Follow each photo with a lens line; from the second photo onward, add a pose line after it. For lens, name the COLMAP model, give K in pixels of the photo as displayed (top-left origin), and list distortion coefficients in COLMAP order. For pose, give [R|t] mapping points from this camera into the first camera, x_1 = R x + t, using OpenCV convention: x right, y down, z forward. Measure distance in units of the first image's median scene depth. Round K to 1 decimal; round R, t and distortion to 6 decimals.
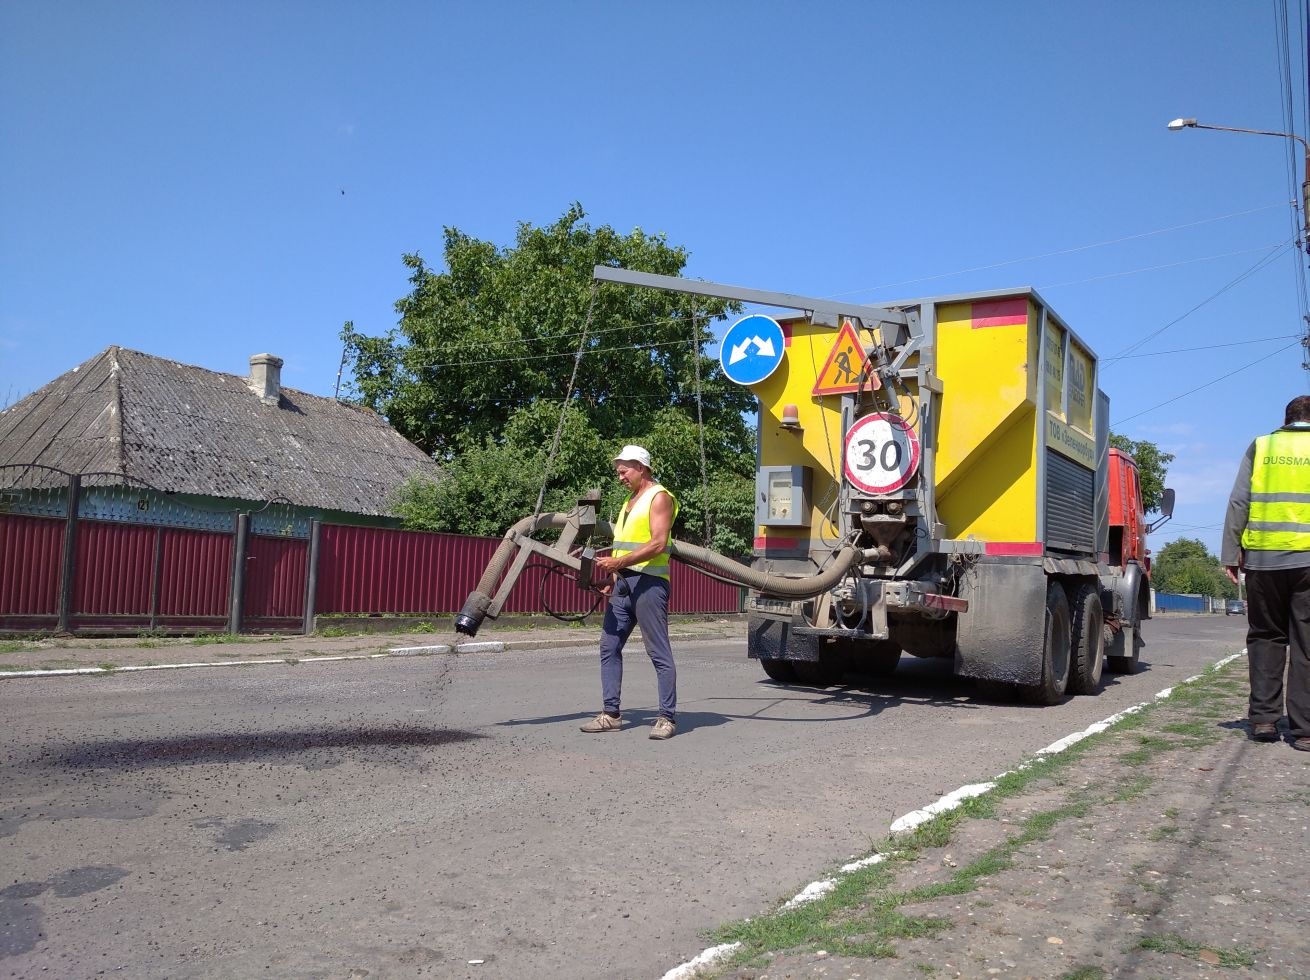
lens RADIAL K [[1080.9, 0, 655.0], [0, 1080.9, 490.0], [0, 0, 1]] dist [0.059585, -0.089015]
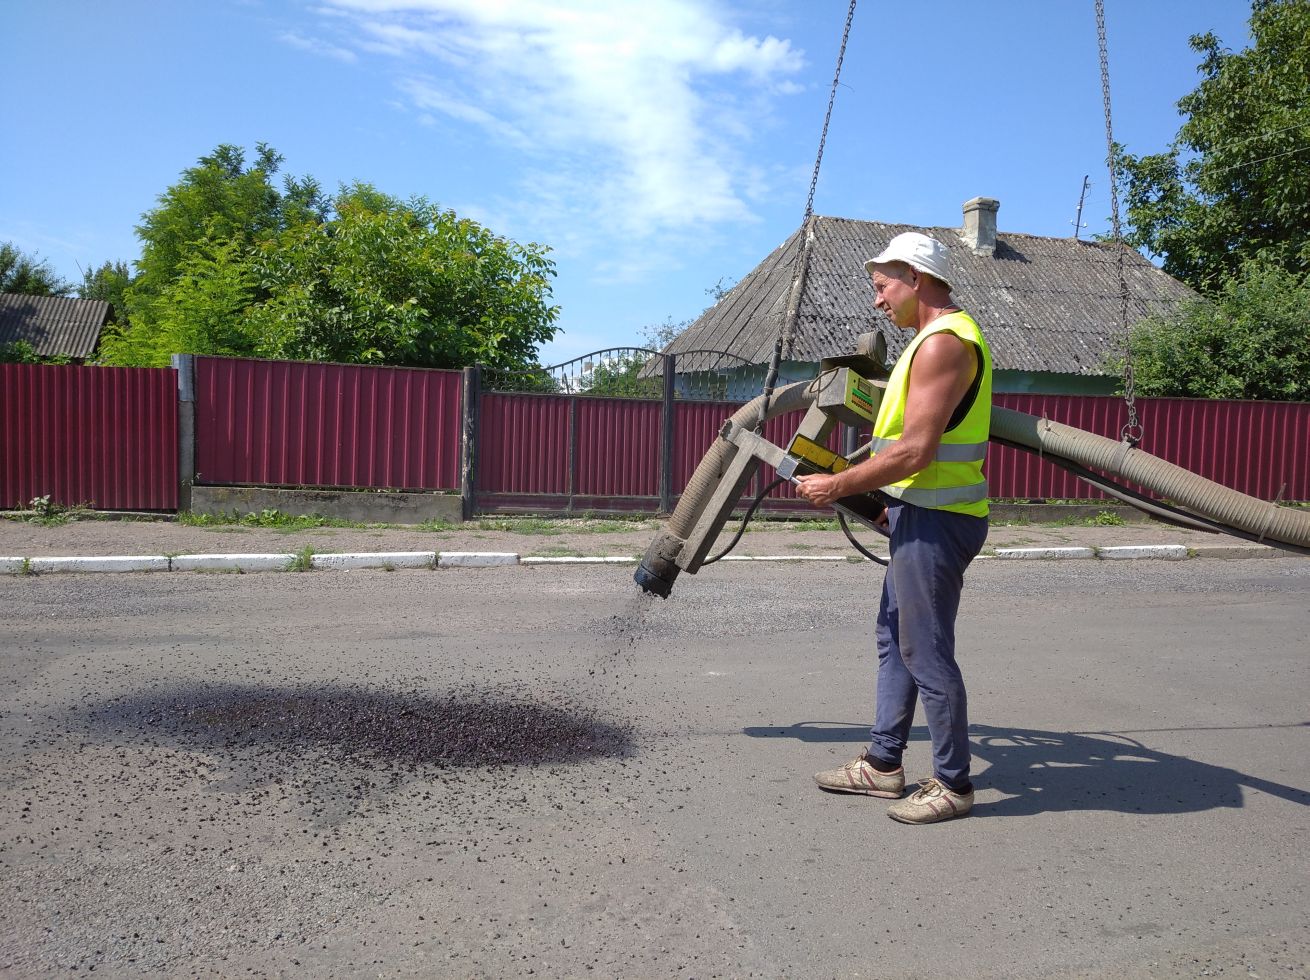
lens RADIAL K [[1073.4, 0, 655.0], [0, 1073.4, 490.0], [0, 0, 1]] dist [0.091107, -0.079644]
pose [[0.714947, 0.027149, -0.698651, 0.116159], [0.062749, 0.992722, 0.102789, 0.005287], [0.696357, -0.117328, 0.708040, 0.240516]]
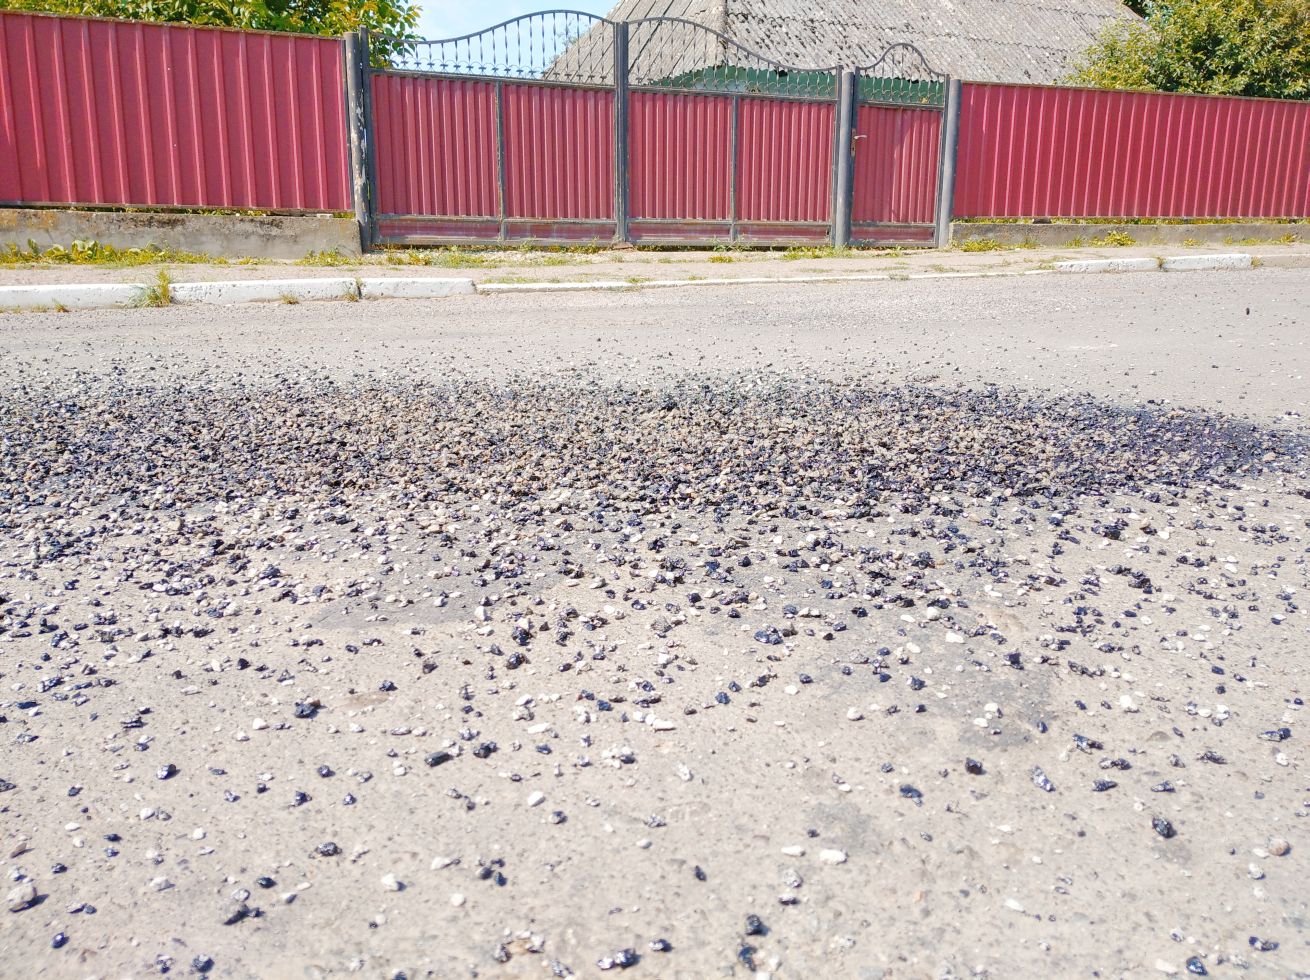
lens RADIAL K [[1080.9, 0, 655.0], [0, 1080.9, 490.0], [0, 0, 1]] dist [0.059585, -0.089015]
pose [[0.823329, 0.101147, -0.558478, -0.059405], [0.079853, 0.953560, 0.290424, 0.061689], [0.561918, -0.283711, 0.777017, 0.294336]]
